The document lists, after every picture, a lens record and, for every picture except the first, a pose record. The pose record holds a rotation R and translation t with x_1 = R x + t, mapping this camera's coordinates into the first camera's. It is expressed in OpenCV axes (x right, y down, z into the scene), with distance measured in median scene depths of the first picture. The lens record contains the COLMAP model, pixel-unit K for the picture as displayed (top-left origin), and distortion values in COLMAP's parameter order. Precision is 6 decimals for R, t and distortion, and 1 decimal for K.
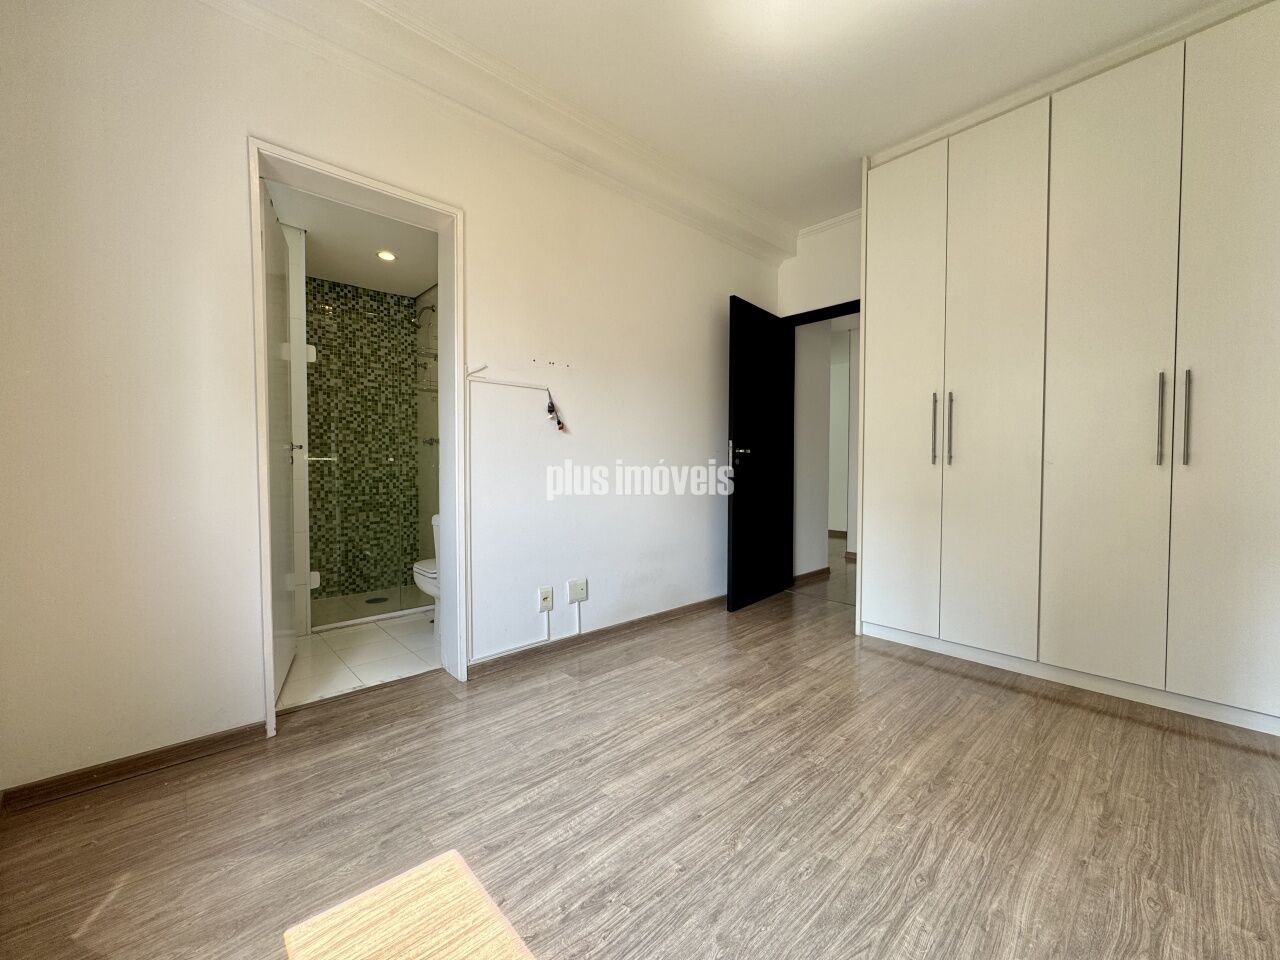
lens RADIAL K [[514.1, 0, 640.0], [0, 514.1, 478.5], [0, 0, 1]] dist [-0.003590, 0.000364]
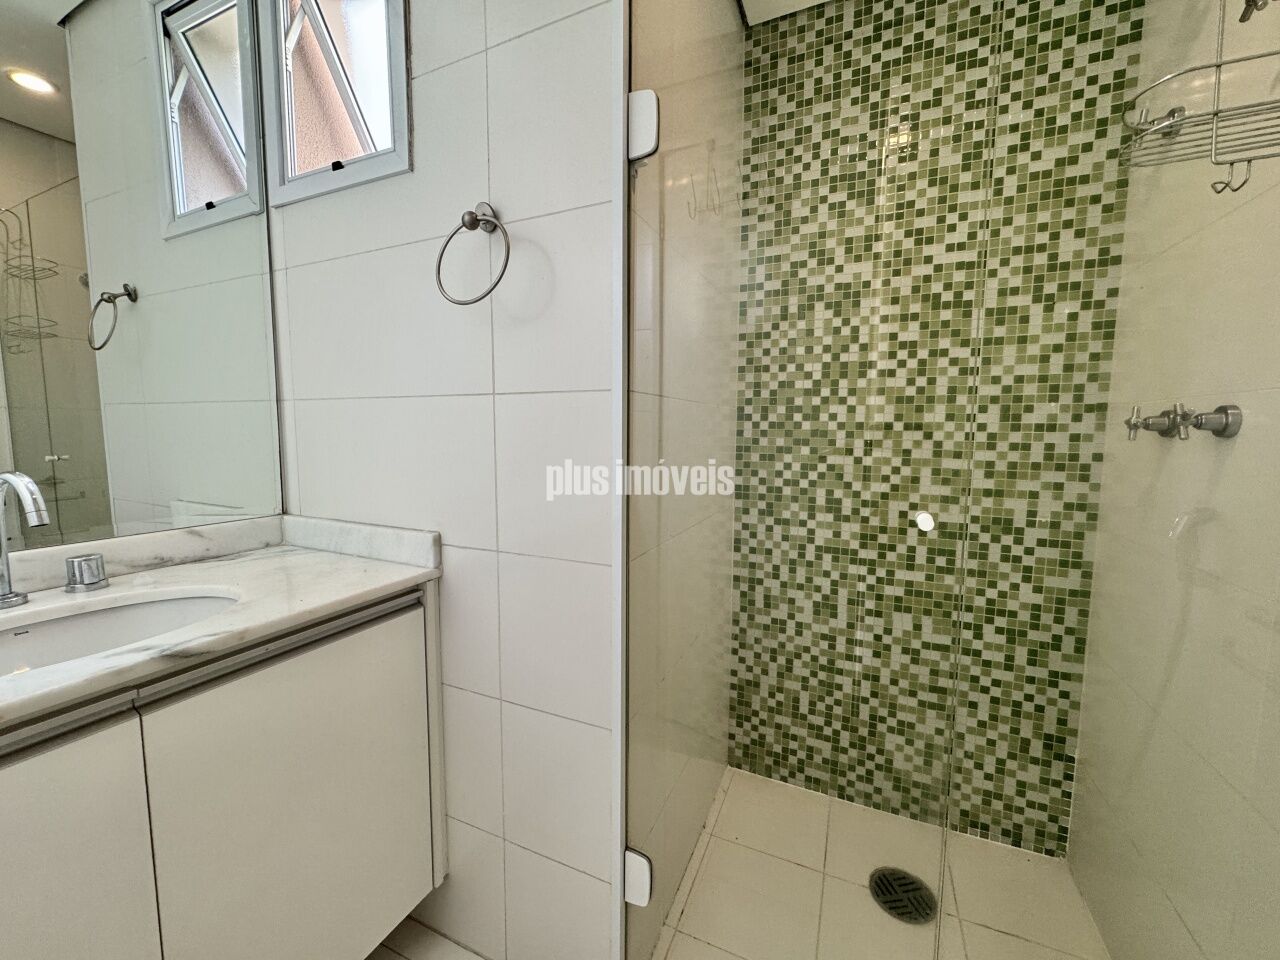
lens RADIAL K [[514.1, 0, 640.0], [0, 514.1, 478.5], [0, 0, 1]] dist [-0.003590, 0.000364]
pose [[0.392454, 0.090410, -0.915318, -0.282307], [-0.033141, 0.995901, 0.084160, -0.058353], [0.919175, -0.002694, 0.393841, 0.679476]]
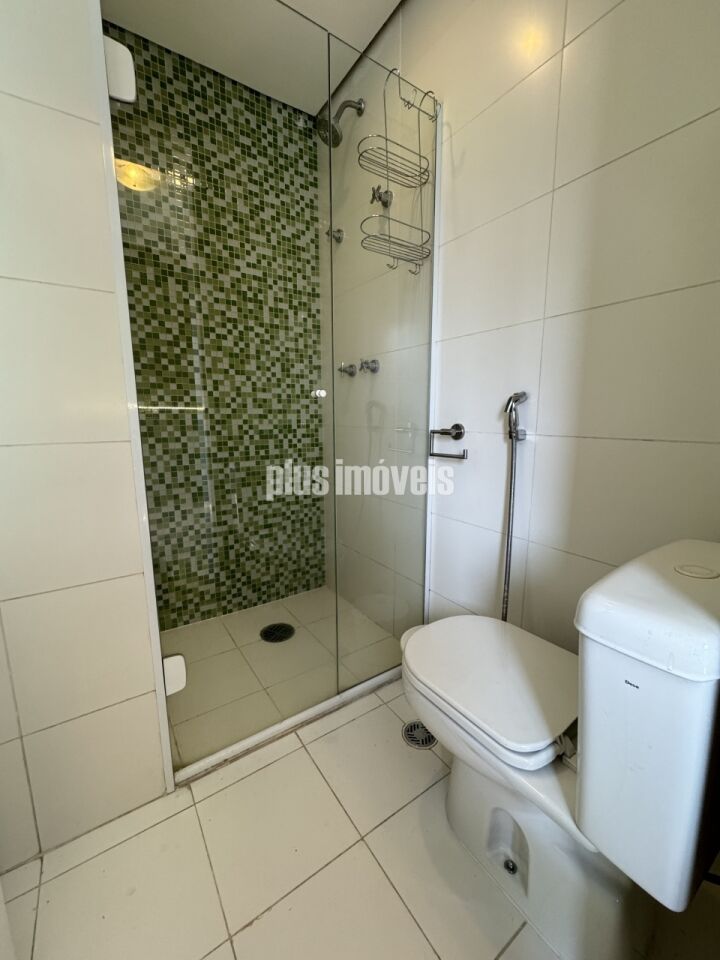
lens RADIAL K [[385.5, 0, 360.0], [0, 385.5, 480.0], [0, 0, 1]] dist [-0.003590, 0.000364]
pose [[0.988799, 0.020869, -0.147787, -0.335926], [-0.000502, 0.990635, 0.136534, -0.007408], [0.149253, -0.134930, 0.979550, 0.562864]]
